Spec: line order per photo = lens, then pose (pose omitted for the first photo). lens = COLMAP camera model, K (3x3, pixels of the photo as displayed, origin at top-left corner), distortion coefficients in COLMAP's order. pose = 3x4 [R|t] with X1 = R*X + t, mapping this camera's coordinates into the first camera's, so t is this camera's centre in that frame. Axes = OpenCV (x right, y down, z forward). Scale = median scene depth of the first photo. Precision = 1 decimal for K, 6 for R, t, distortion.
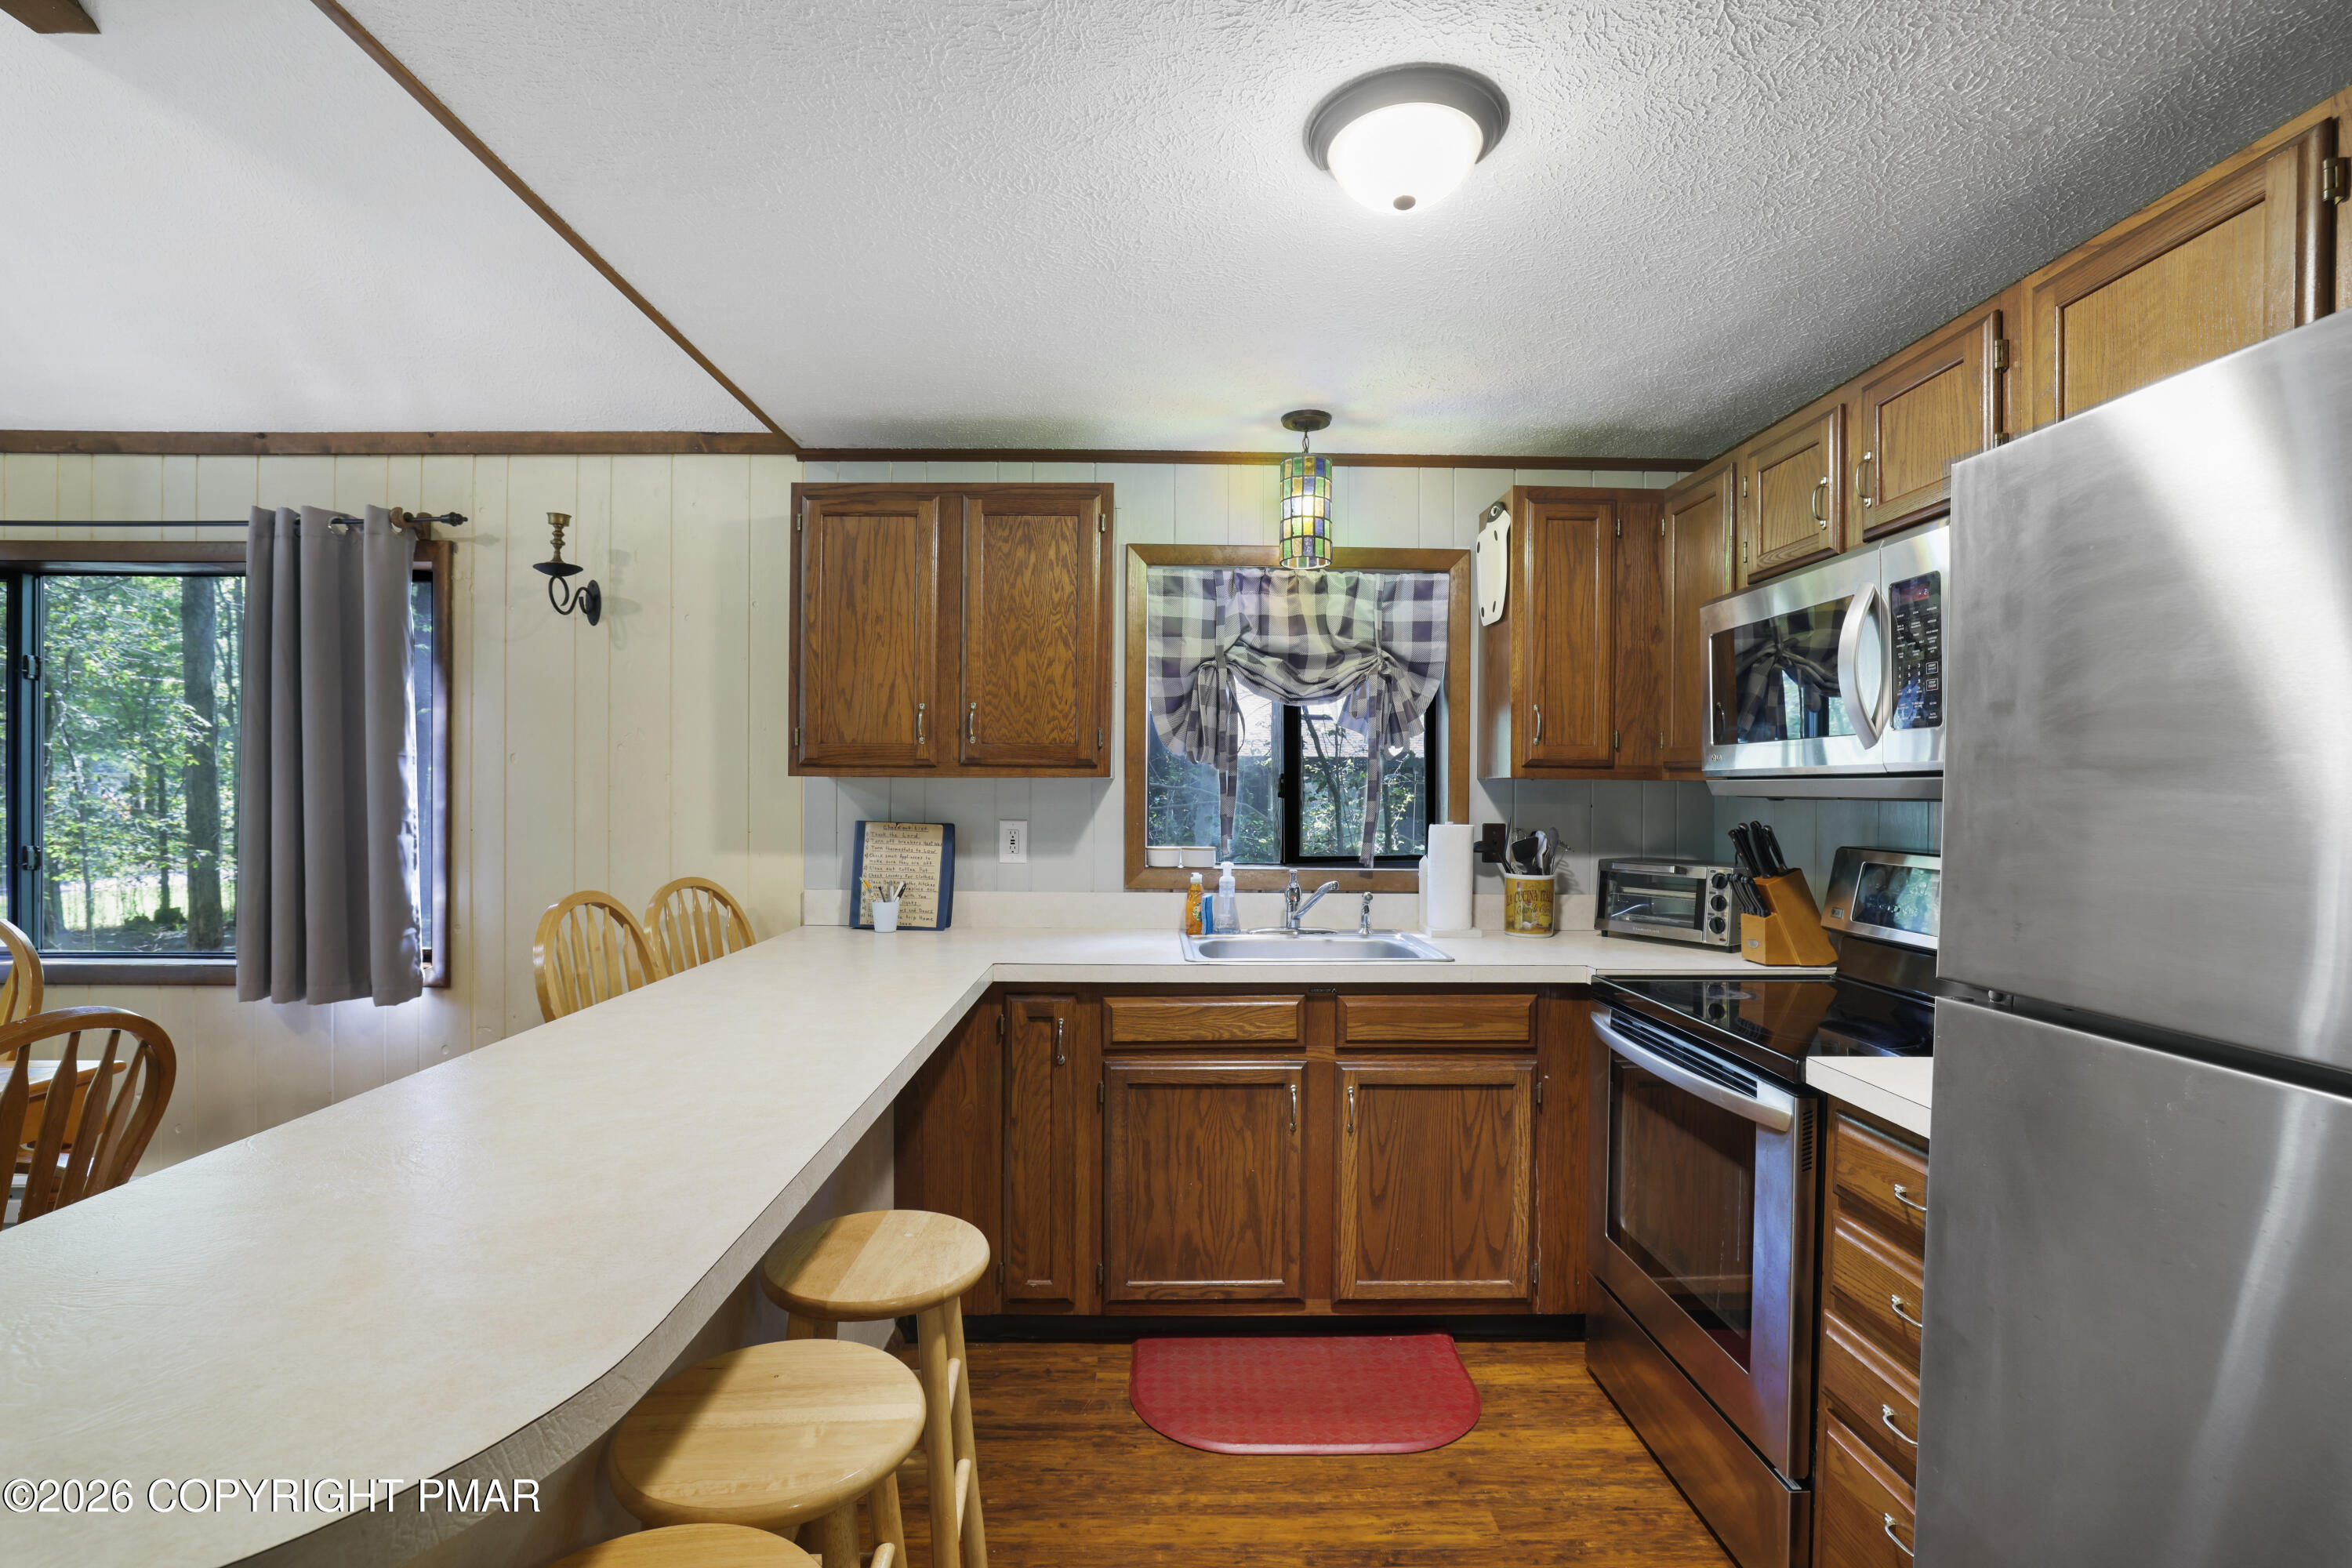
lens RADIAL K [[1066.5, 0, 1166.4], [0, 1066.5, 792.3], [0, 0, 1]] dist [-0.047503, 0.020115]
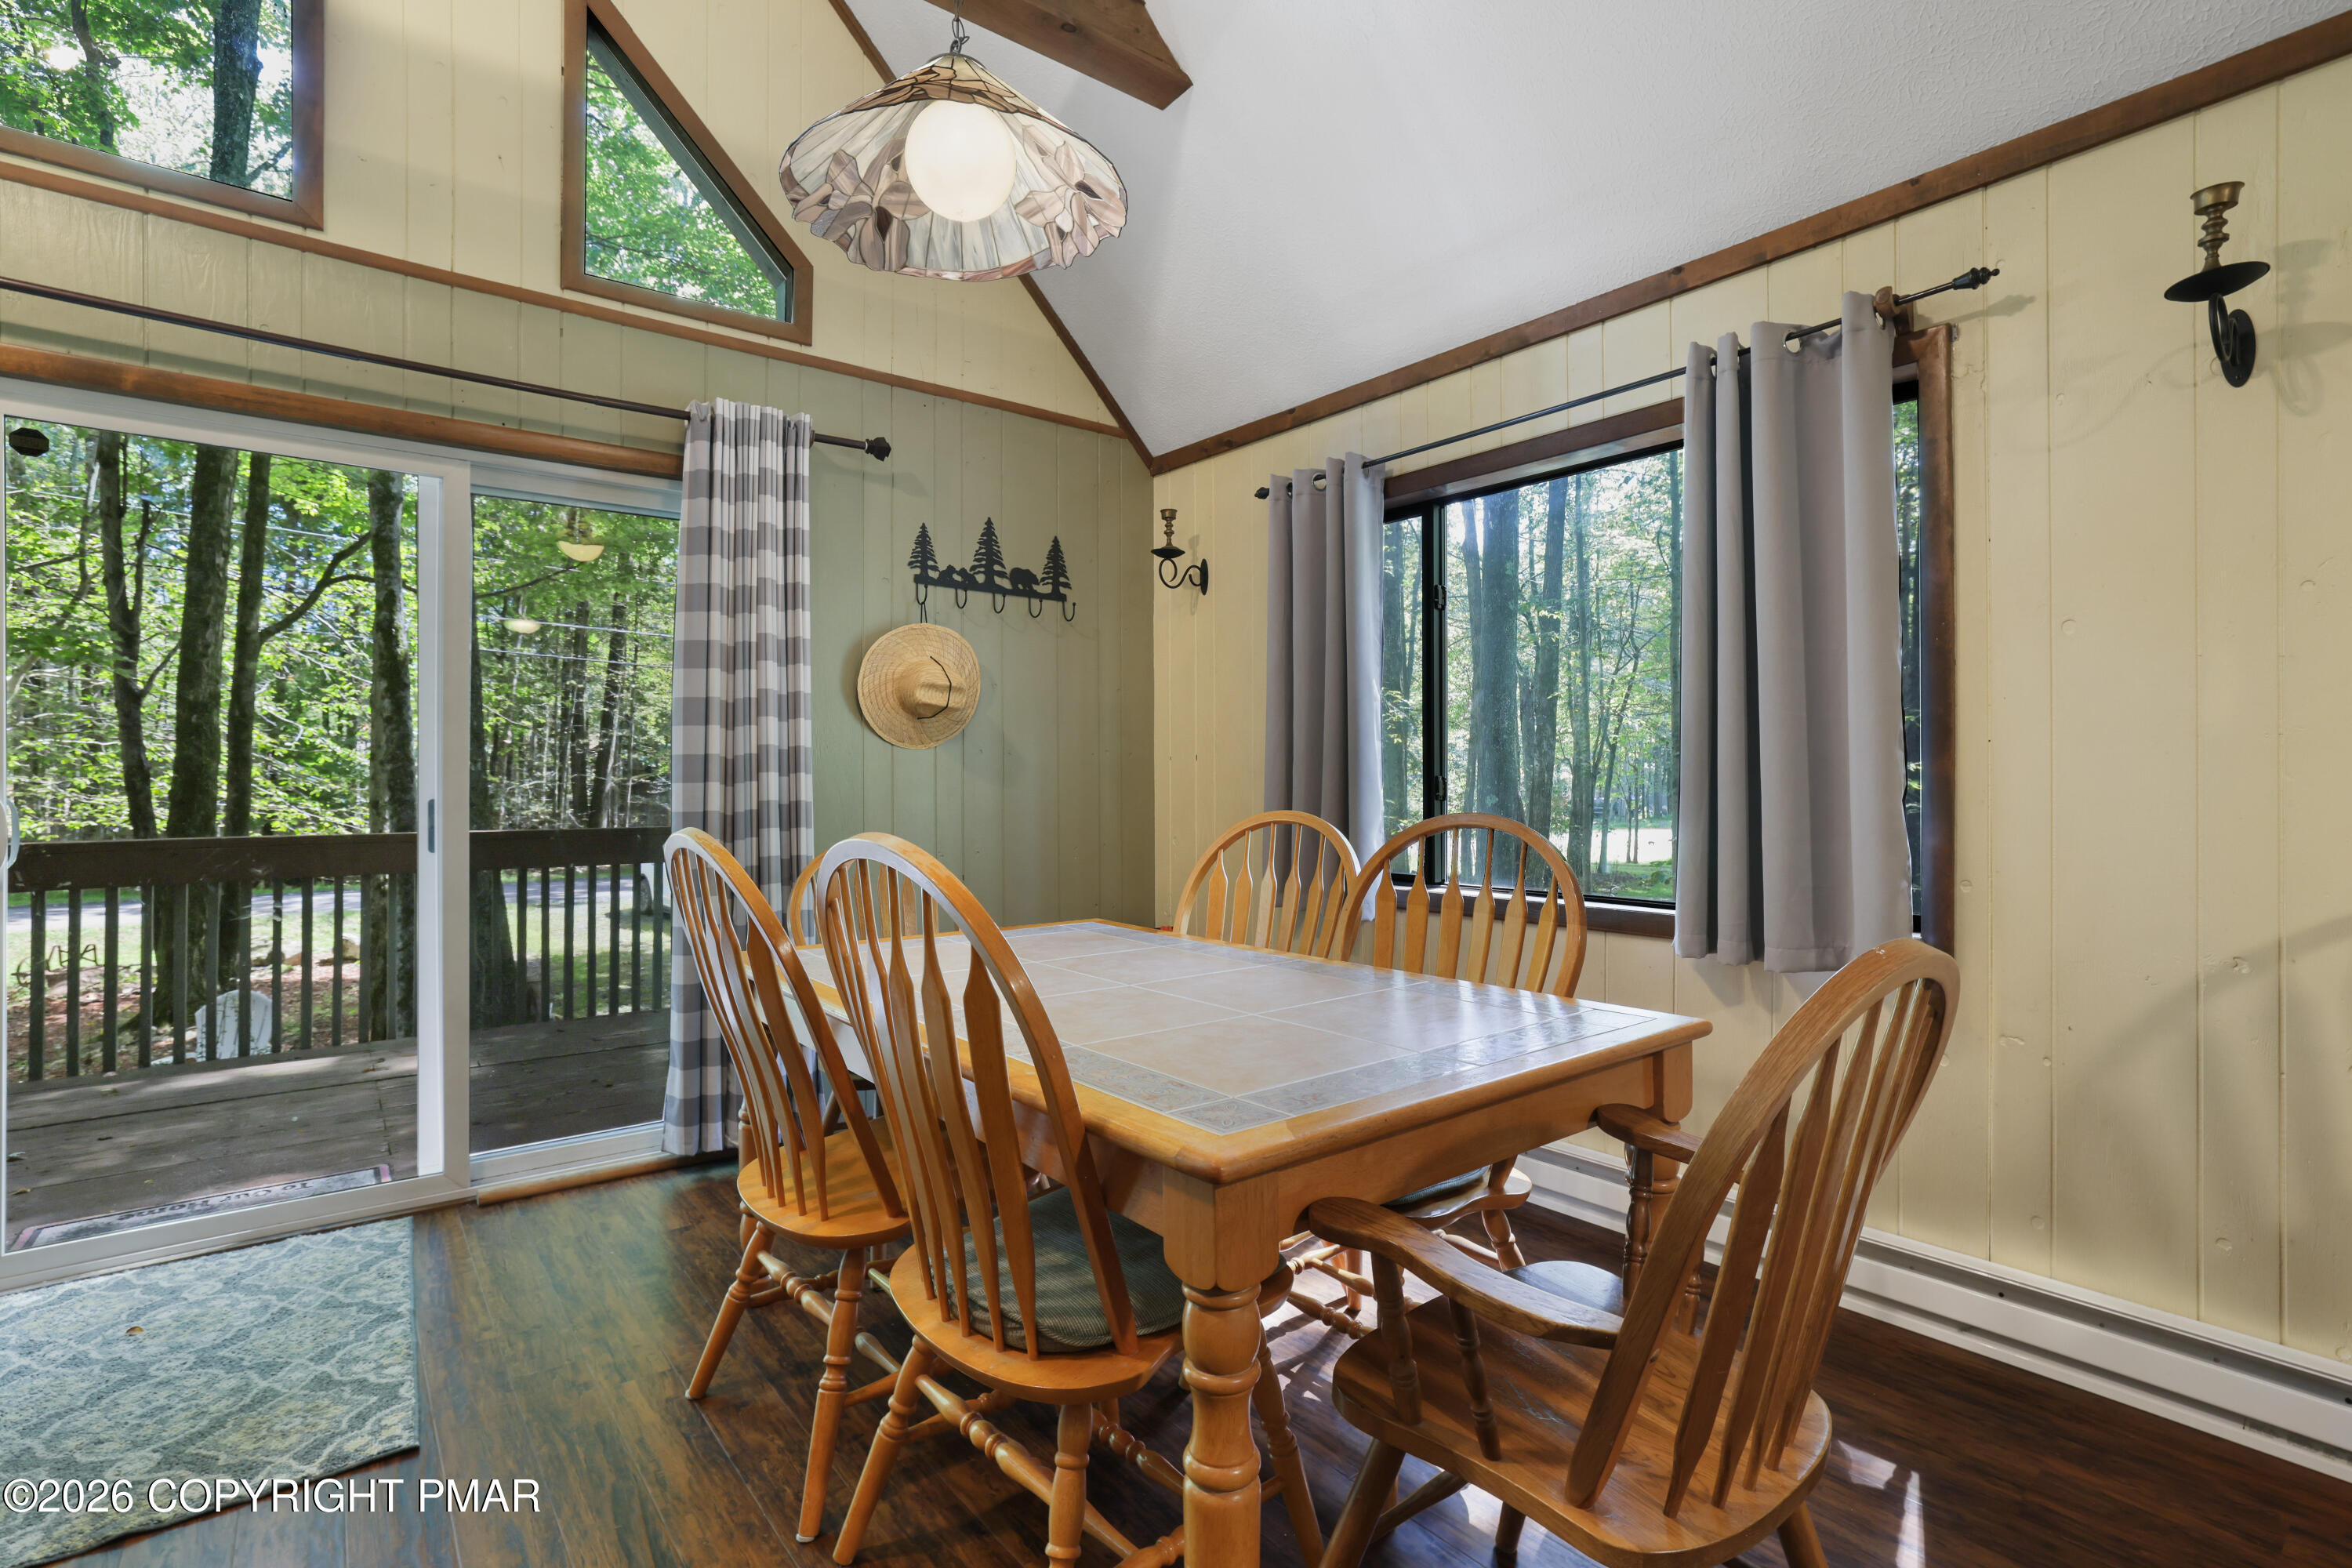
lens RADIAL K [[1098.6, 0, 1184.0], [0, 1098.6, 784.3], [0, 0, 1]] dist [-0.051956, 0.022358]
pose [[0.614071, -0.005691, -0.789230, -0.464090], [0.006784, 0.999975, -0.001932, 0.065658], [0.789221, -0.004168, 0.614095, 0.174208]]
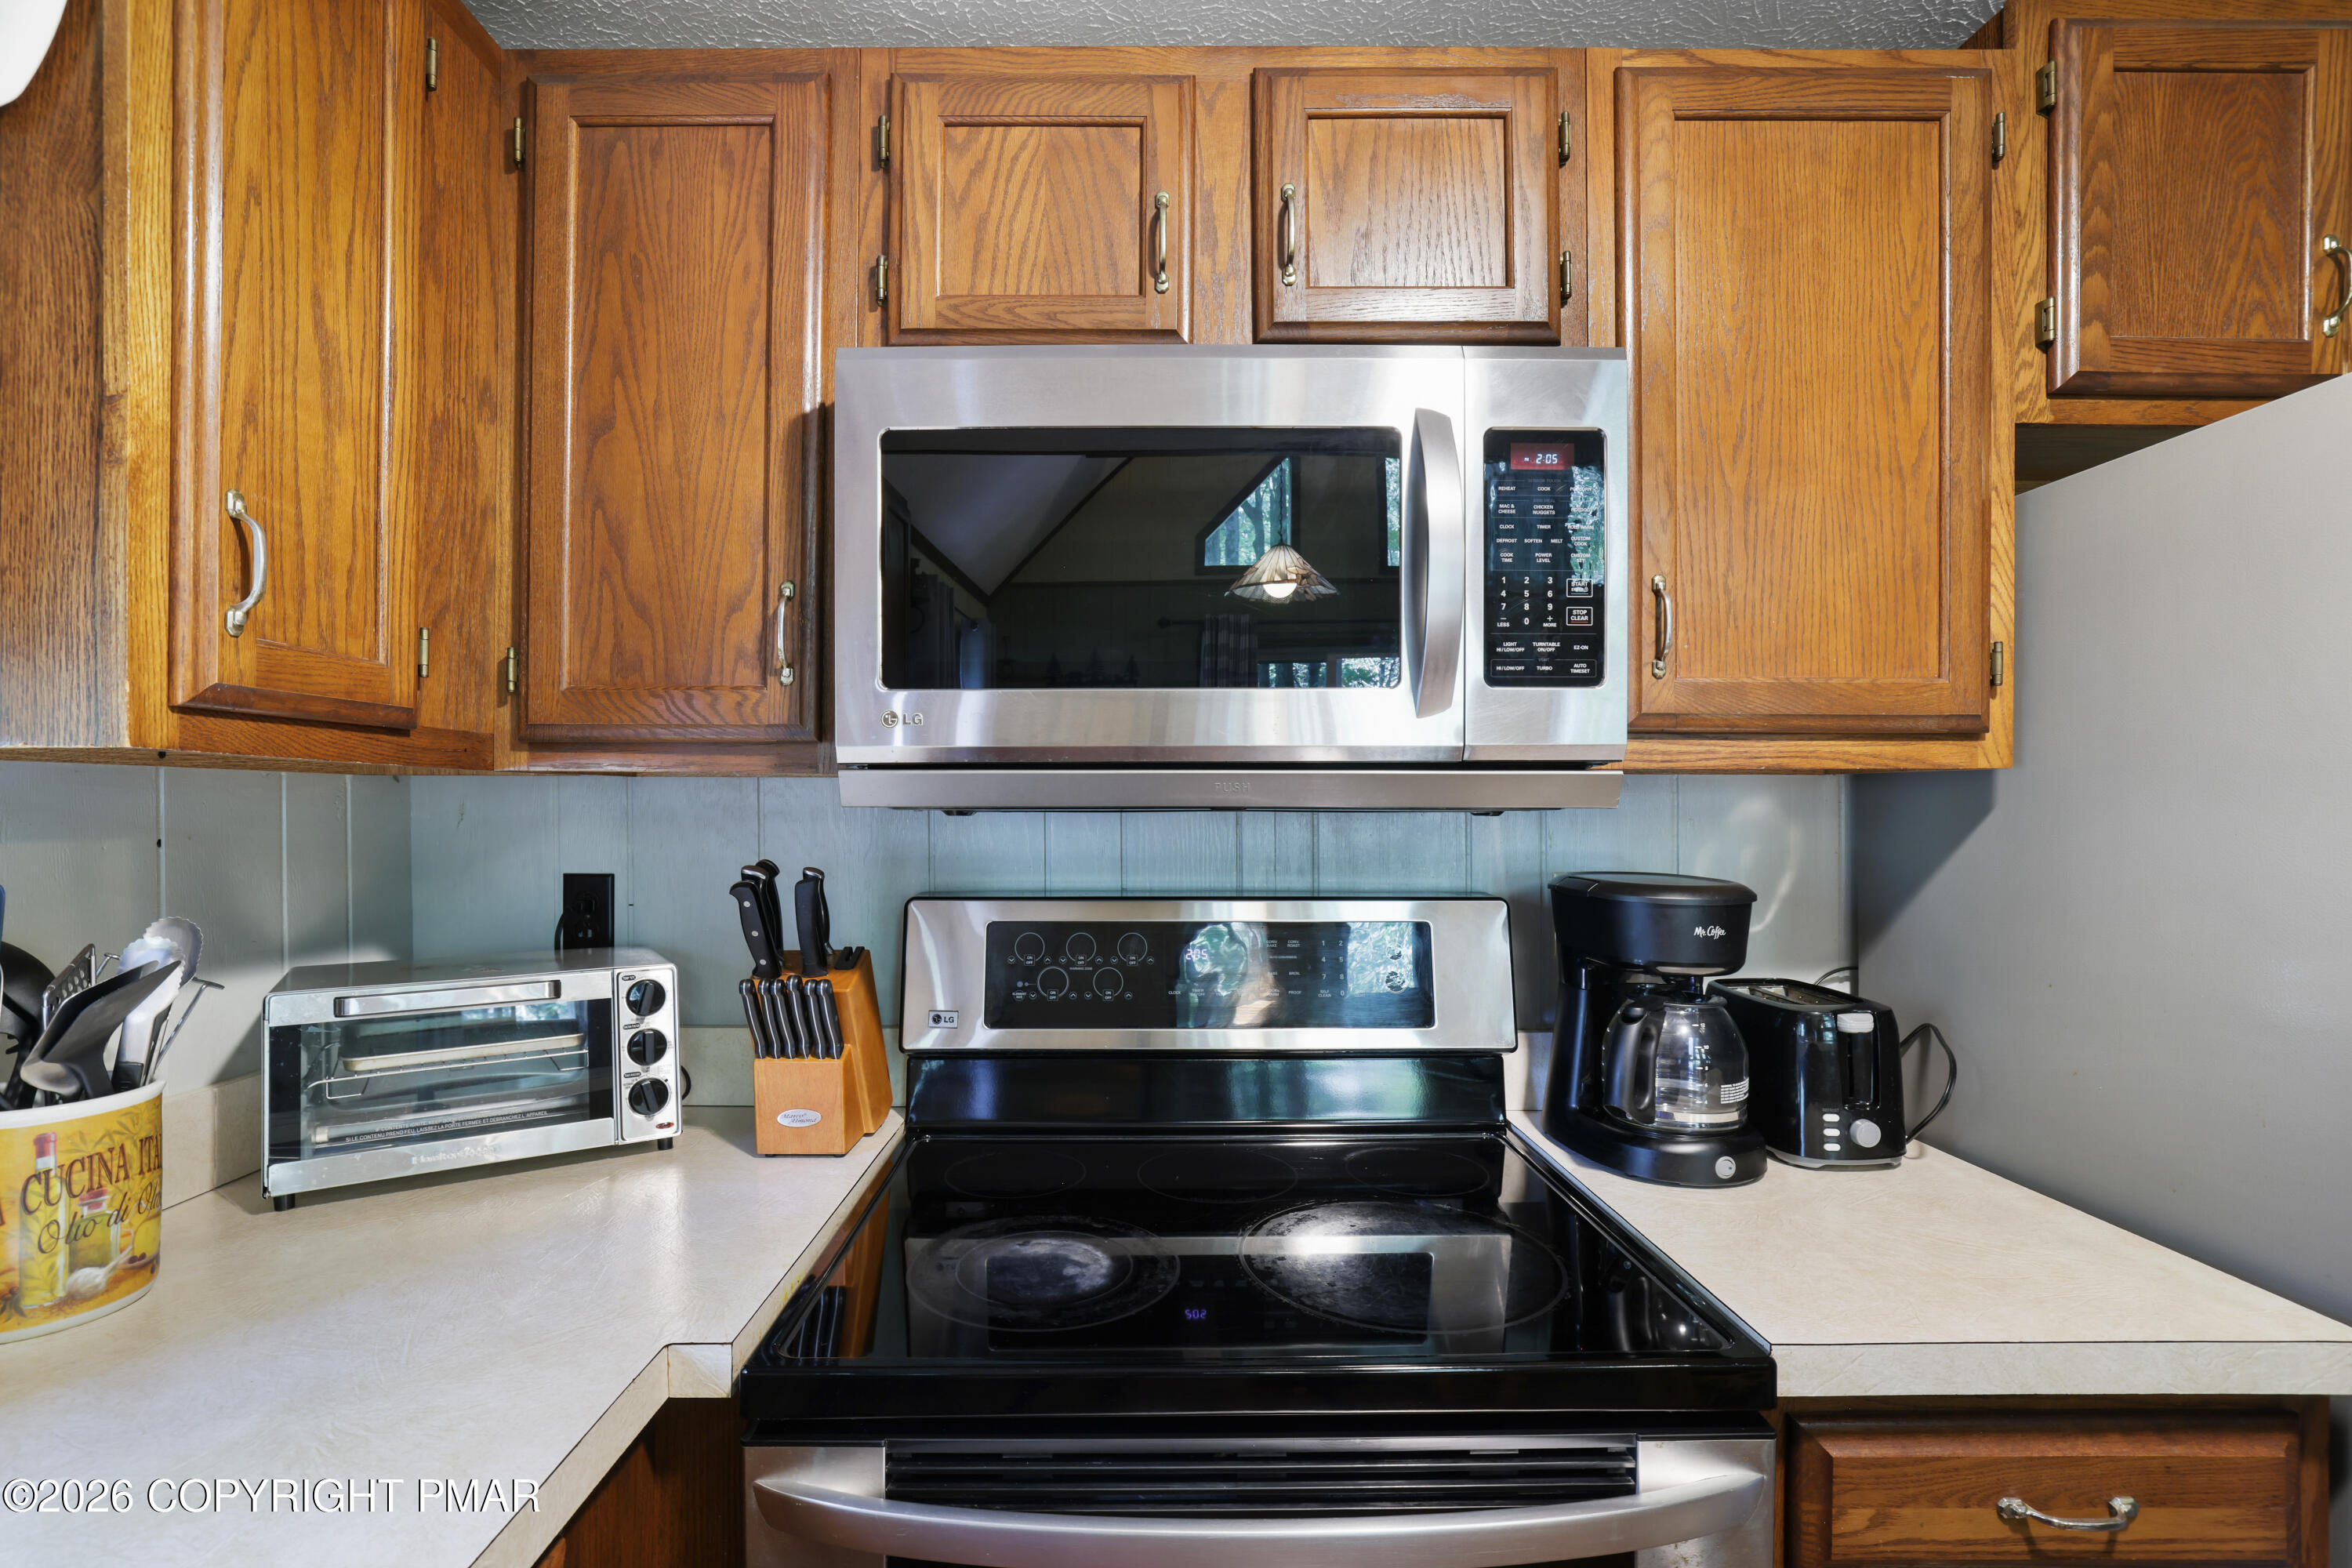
lens RADIAL K [[1068.0, 0, 1167.2], [0, 1068.0, 798.3], [0, 0, 1]] dist [-0.042037, 0.019660]
pose [[0.007962, -0.005874, 0.999951, 0.070547], [0.005340, 0.999969, 0.005831, -0.001755], [-0.999954, 0.005293, 0.007994, 0.717593]]
